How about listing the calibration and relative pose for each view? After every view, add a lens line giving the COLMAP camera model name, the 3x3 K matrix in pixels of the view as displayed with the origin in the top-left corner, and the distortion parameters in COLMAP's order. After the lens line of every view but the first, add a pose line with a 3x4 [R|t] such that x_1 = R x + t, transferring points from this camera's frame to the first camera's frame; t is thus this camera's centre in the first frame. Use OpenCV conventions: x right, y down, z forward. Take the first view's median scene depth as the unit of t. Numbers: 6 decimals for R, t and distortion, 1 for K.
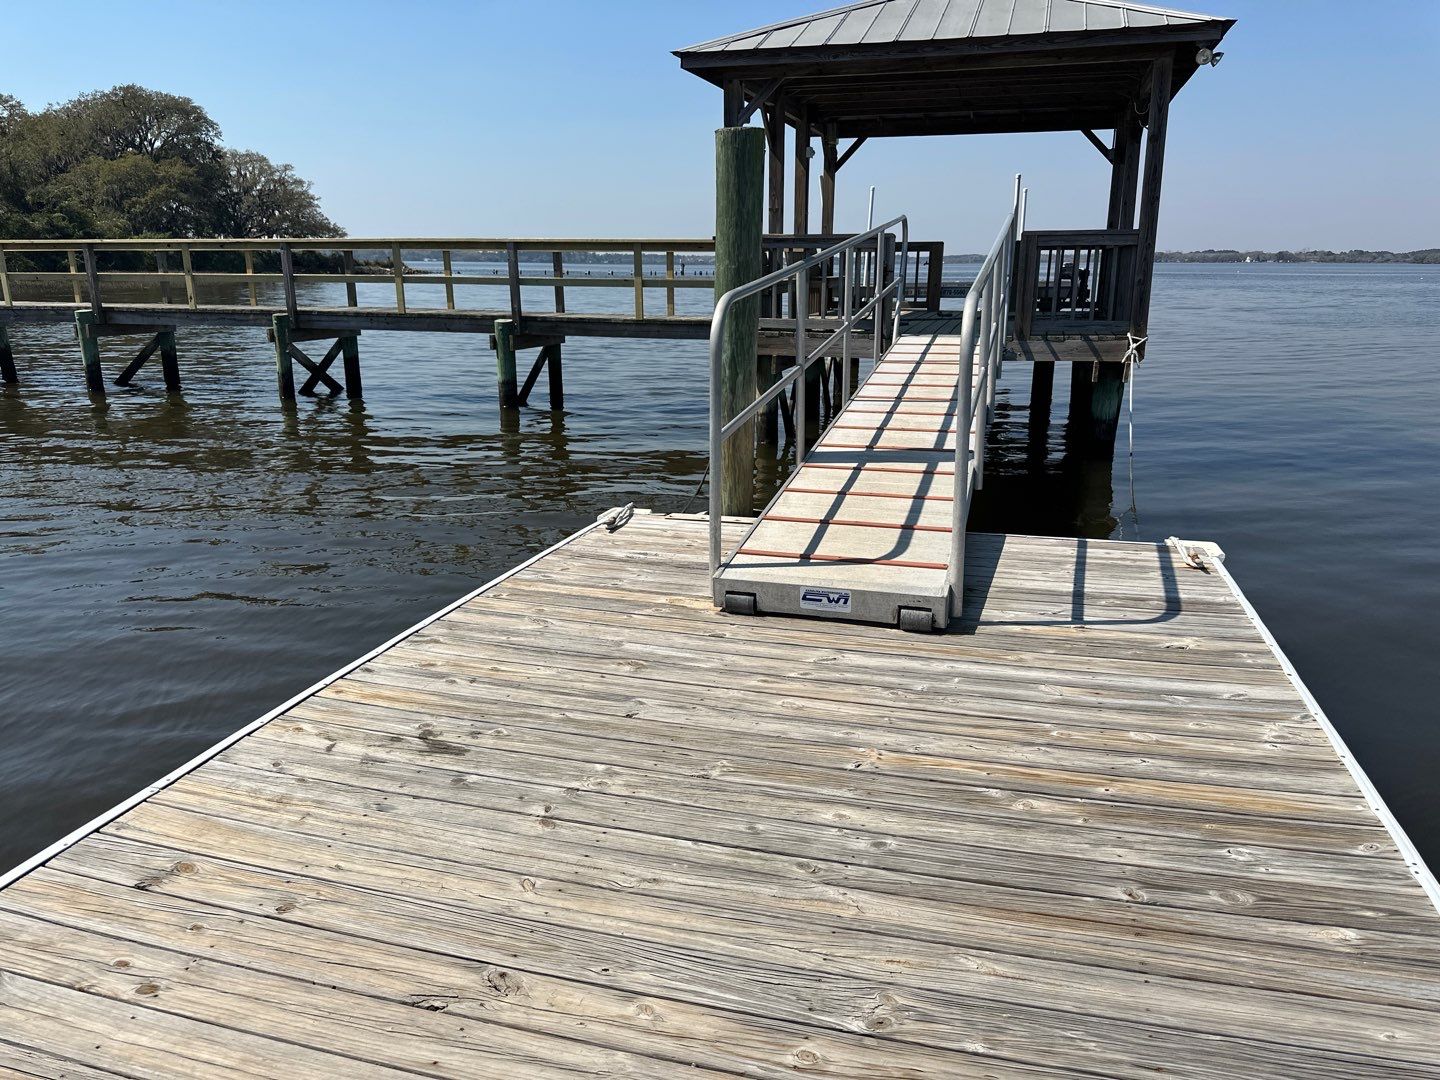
lens RADIAL K [[1040.6, 0, 726.9], [0, 1040.6, 544.5], [0, 0, 1]] dist [0.132922, -0.207730]
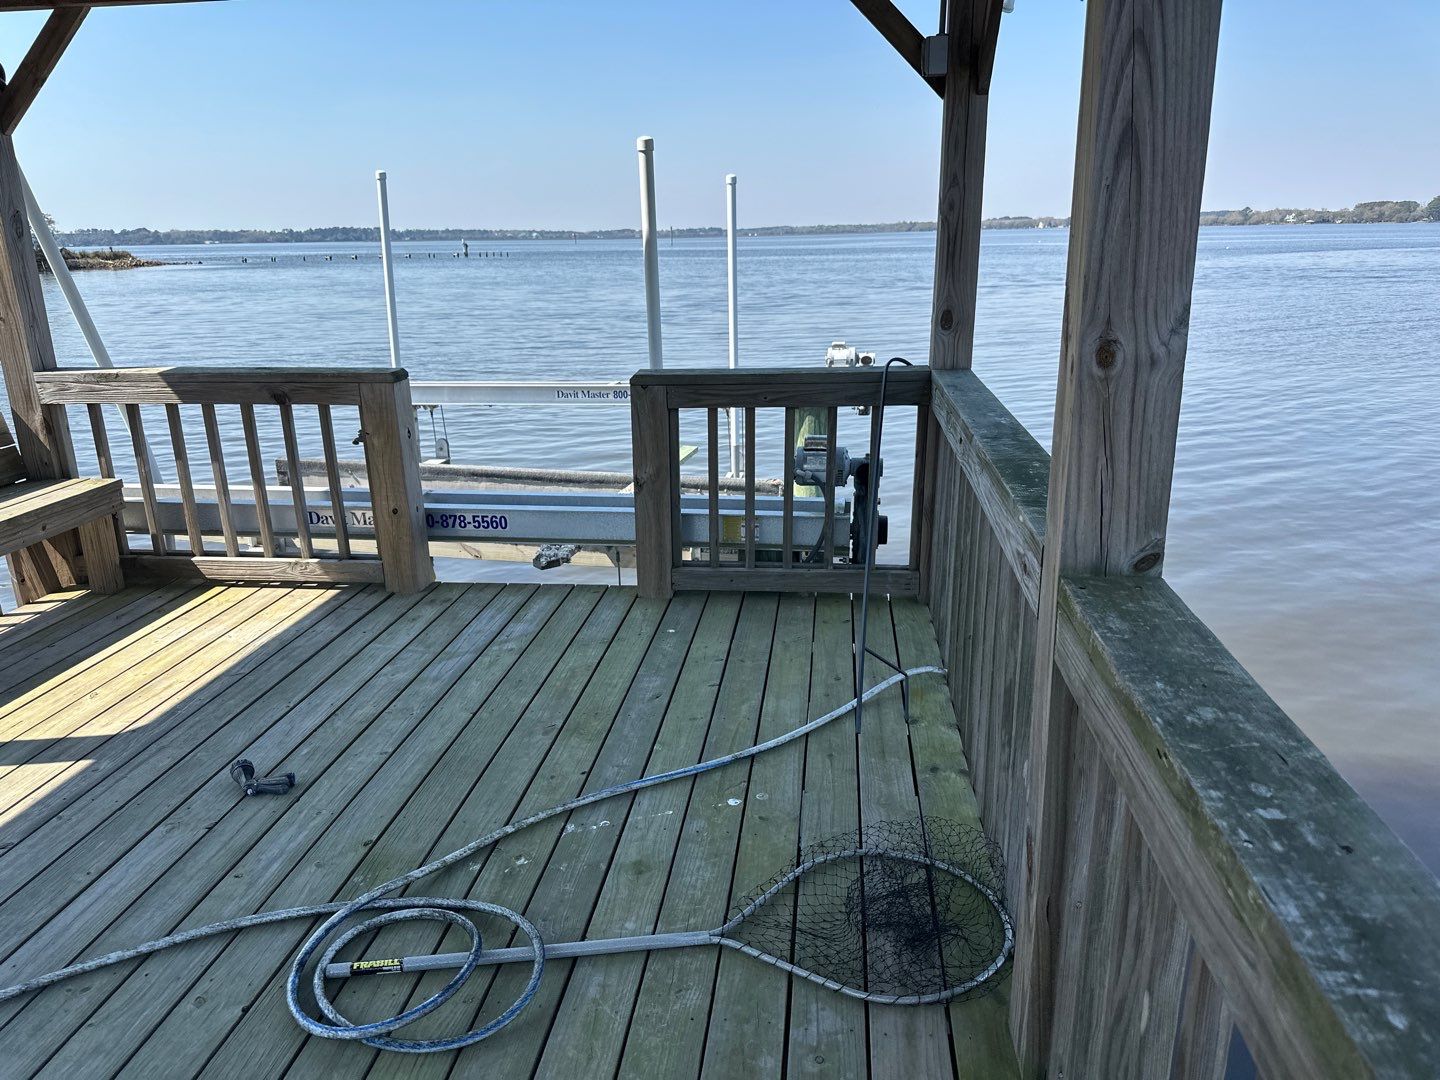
lens RADIAL K [[1021.6, 0, 717.3], [0, 1021.6, 542.6], [0, 0, 1]] dist [0.021491, -0.028690]
pose [[0.988187, -0.061843, 0.140224, 0.398788], [0.057167, 0.997674, 0.037136, -0.391350], [-0.142194, -0.028682, 0.989423, 1.129843]]
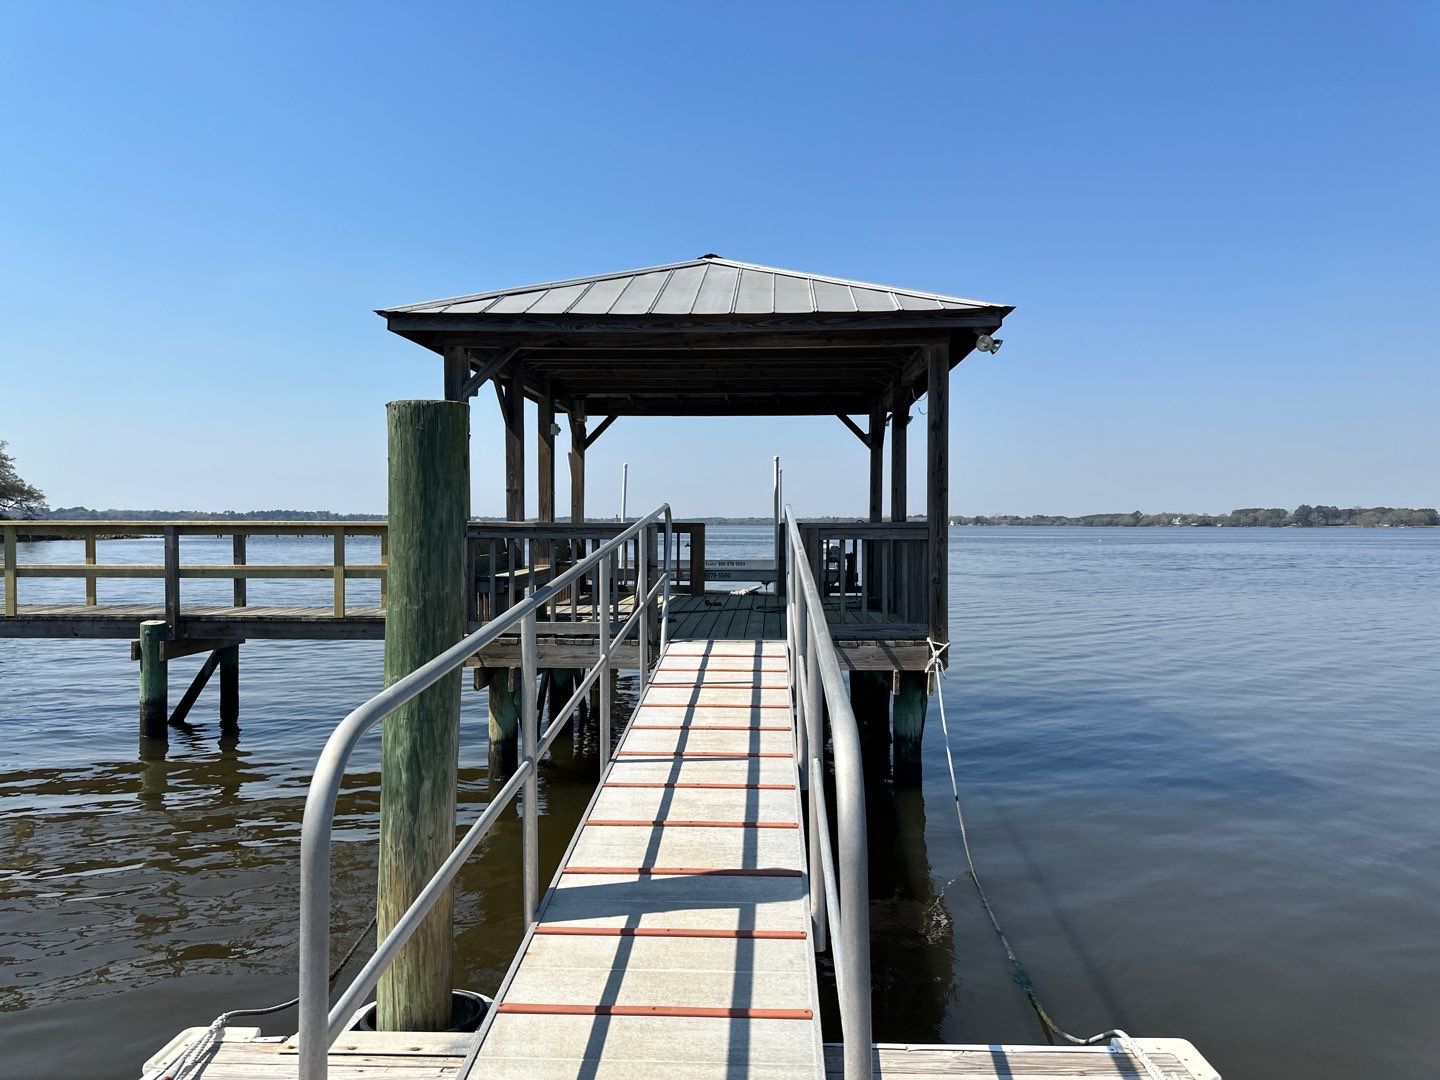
lens RADIAL K [[1040.6, 0, 726.9], [0, 1040.6, 544.5], [0, 0, 1]] dist [0.132922, -0.207730]
pose [[0.973825, -0.001802, 0.227292, 0.026855], [0.056010, 0.971037, -0.232273, -0.089871], [-0.220291, 0.238924, 0.945721, 0.223586]]
